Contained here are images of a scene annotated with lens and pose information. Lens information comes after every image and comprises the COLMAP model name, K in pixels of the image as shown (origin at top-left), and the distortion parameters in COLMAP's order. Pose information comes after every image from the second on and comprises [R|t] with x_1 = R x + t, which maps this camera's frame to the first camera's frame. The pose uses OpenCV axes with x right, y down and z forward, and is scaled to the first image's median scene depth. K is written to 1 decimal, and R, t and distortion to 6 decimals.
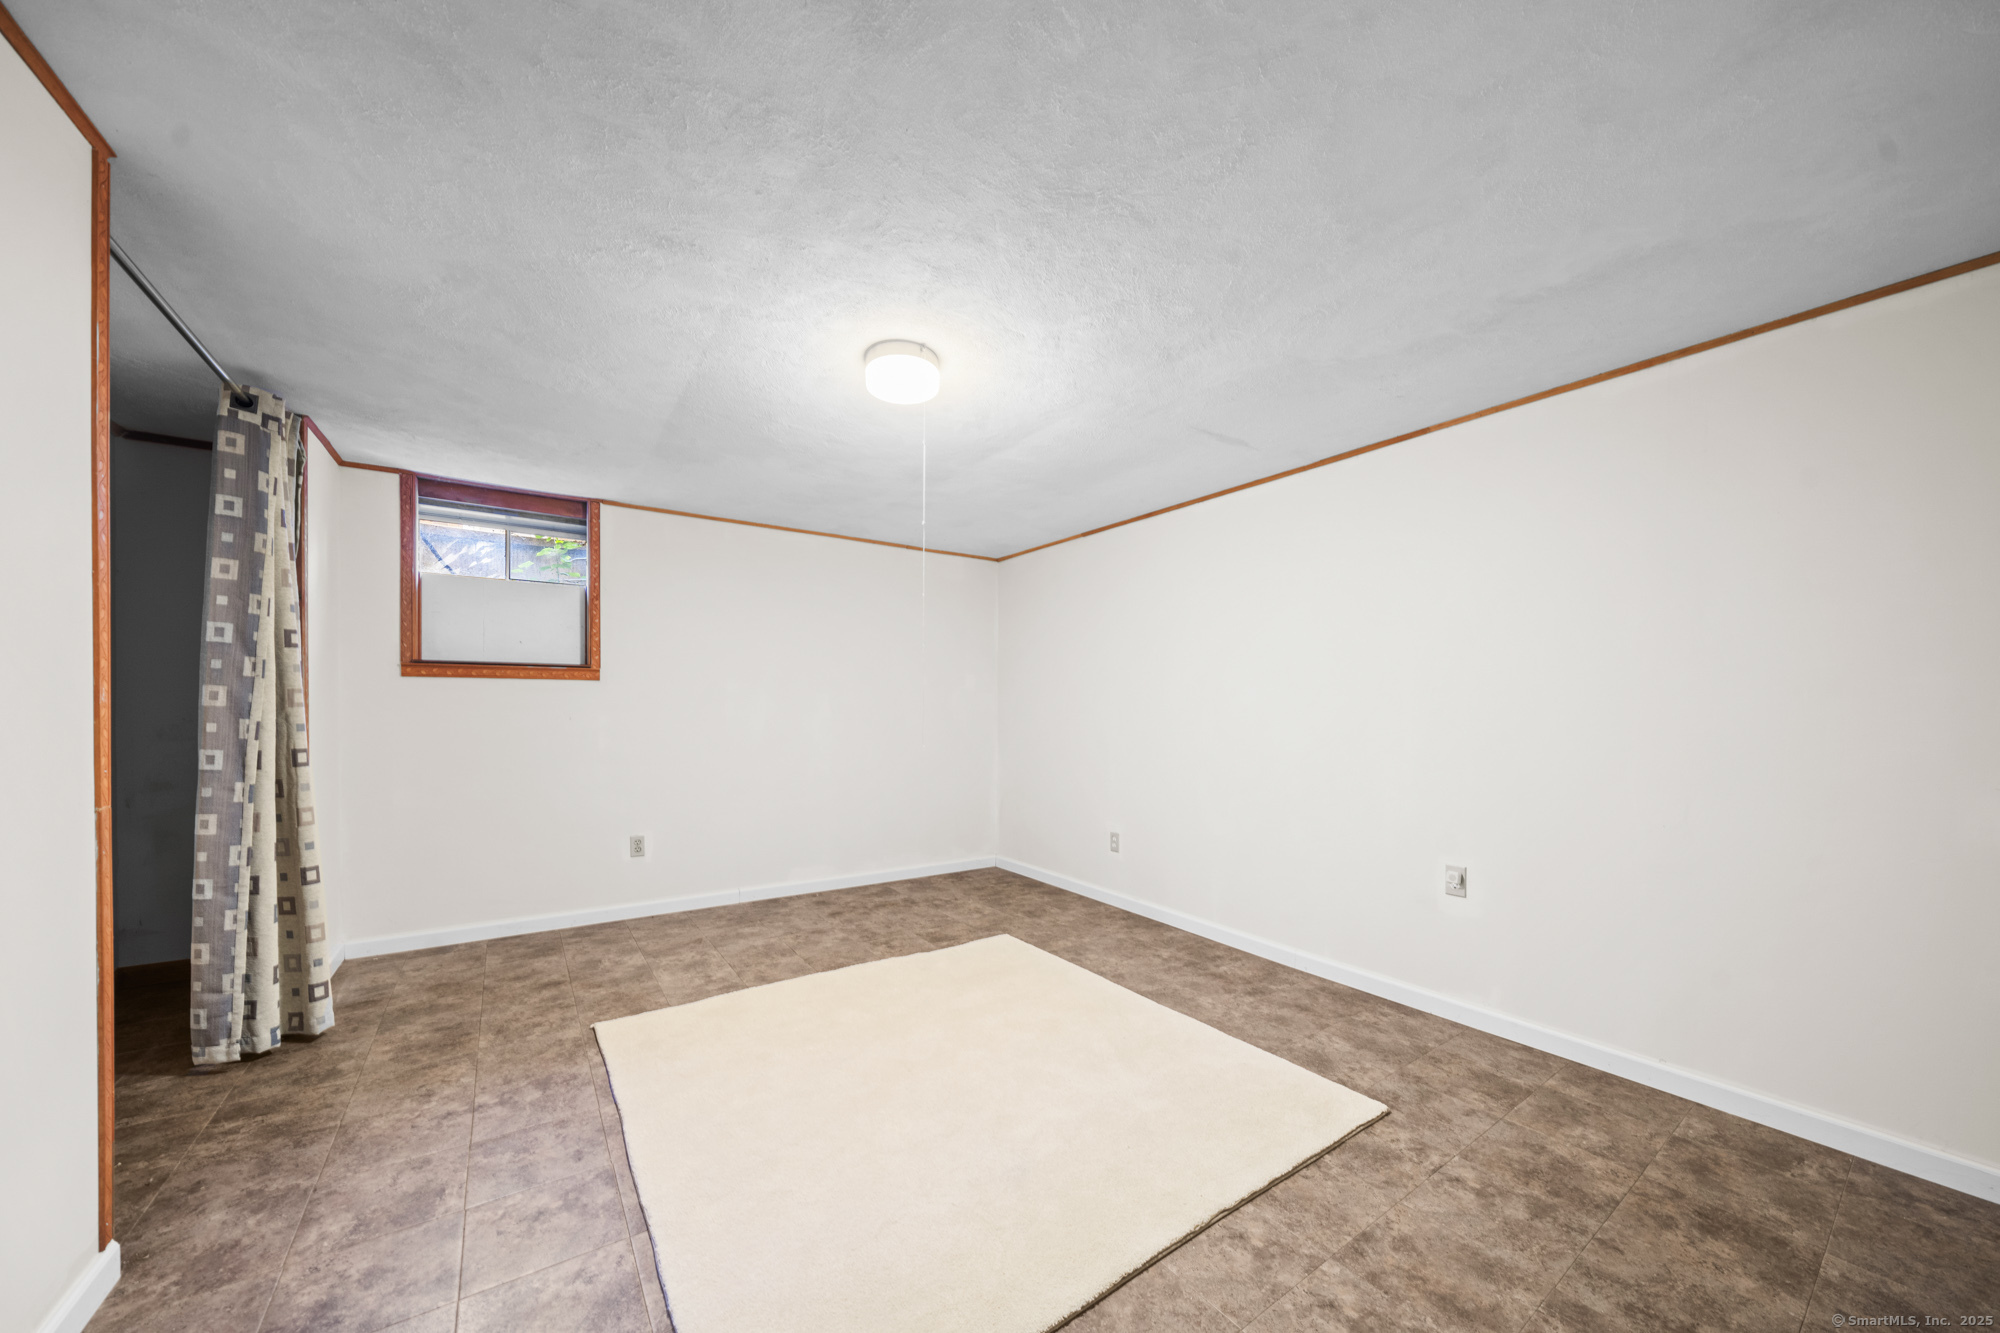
lens RADIAL K [[700.6, 0, 1001.4], [0, 700.6, 733.0], [0, 0, 1]] dist [-0.007118, -0.000103]
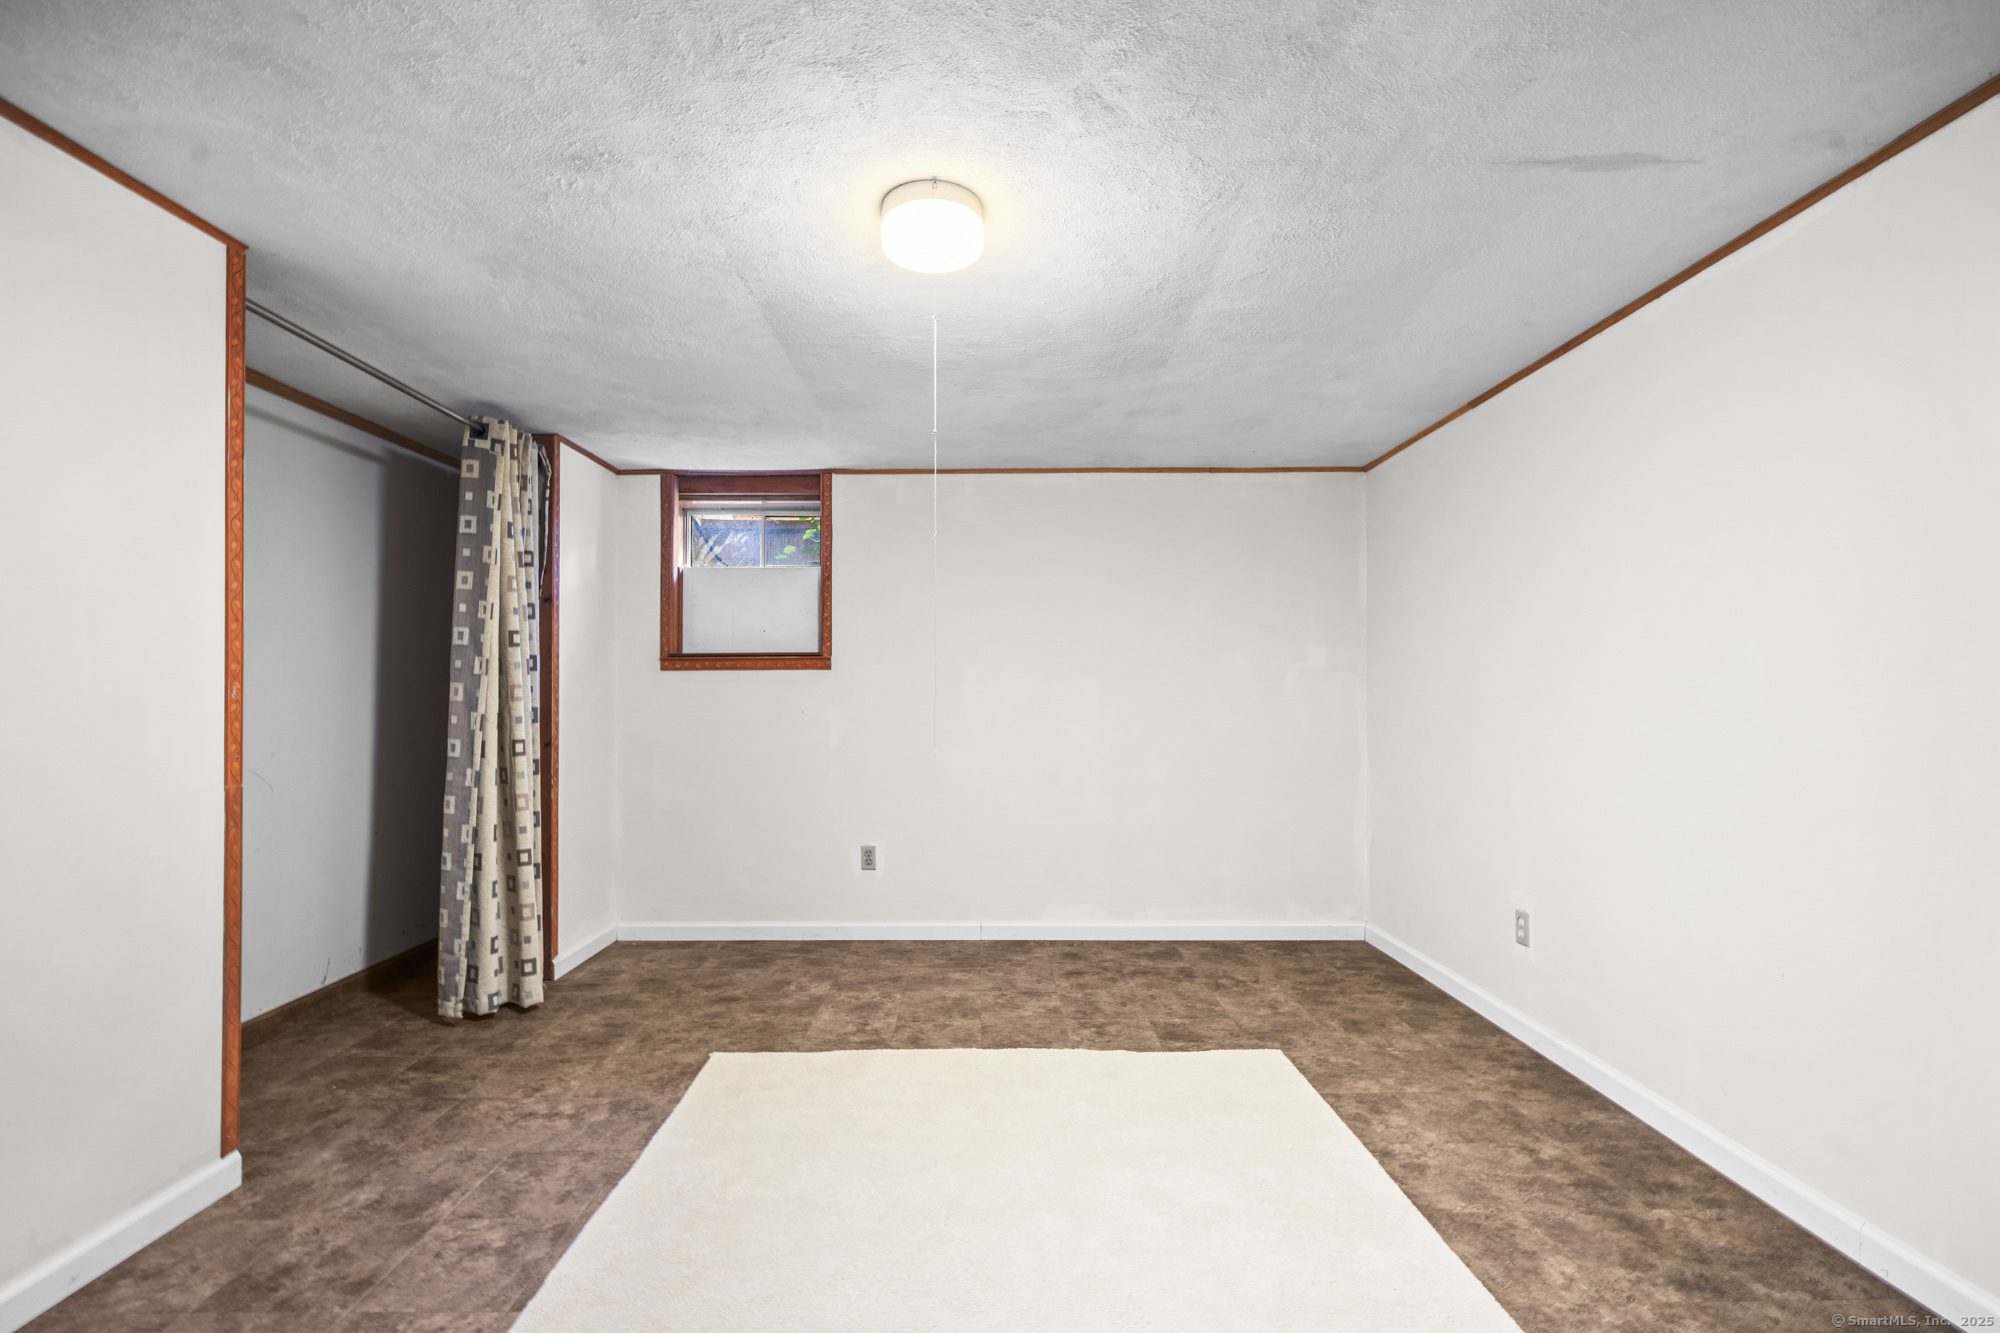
lens RADIAL K [[893.0, 0, 990.1], [0, 893.0, 707.3], [0, 0, 1]] dist [-0.000267, -0.000065]
pose [[0.823569, -0.002472, -0.567211, 0.395736], [-0.011671, 0.999705, -0.021302, -0.006520], [0.567096, 0.024164, 0.823297, 0.272955]]
